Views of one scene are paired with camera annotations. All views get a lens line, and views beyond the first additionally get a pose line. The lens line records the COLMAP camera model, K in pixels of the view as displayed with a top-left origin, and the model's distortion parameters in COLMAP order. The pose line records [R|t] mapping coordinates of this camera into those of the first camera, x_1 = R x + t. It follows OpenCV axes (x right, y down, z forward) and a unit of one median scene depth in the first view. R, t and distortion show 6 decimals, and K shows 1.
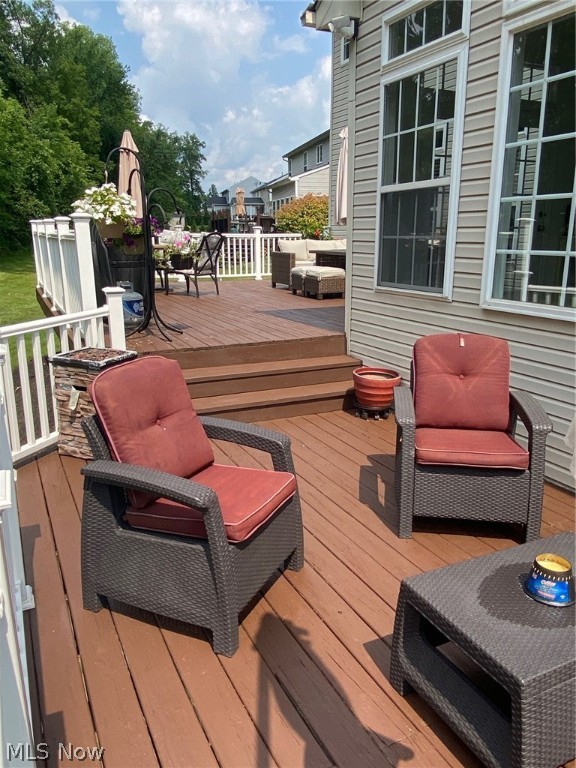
lens RADIAL K [[585.1, 0, 286.5], [0, 585.1, 387.8], [0, 0, 1]] dist [0.023523, -0.020923]
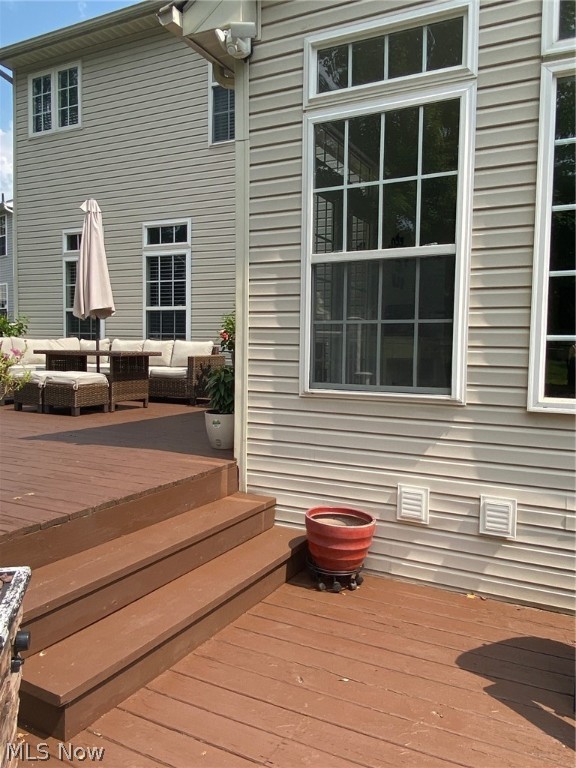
lens RADIAL K [[585.1, 0, 290.7], [0, 585.1, 381.3], [0, 0, 1]] dist [0.023523, -0.020923]
pose [[0.797218, -0.020695, 0.603336, -0.310270], [0.137401, 0.979402, -0.147960, -0.089931], [-0.587847, 0.200855, 0.783641, 0.501059]]
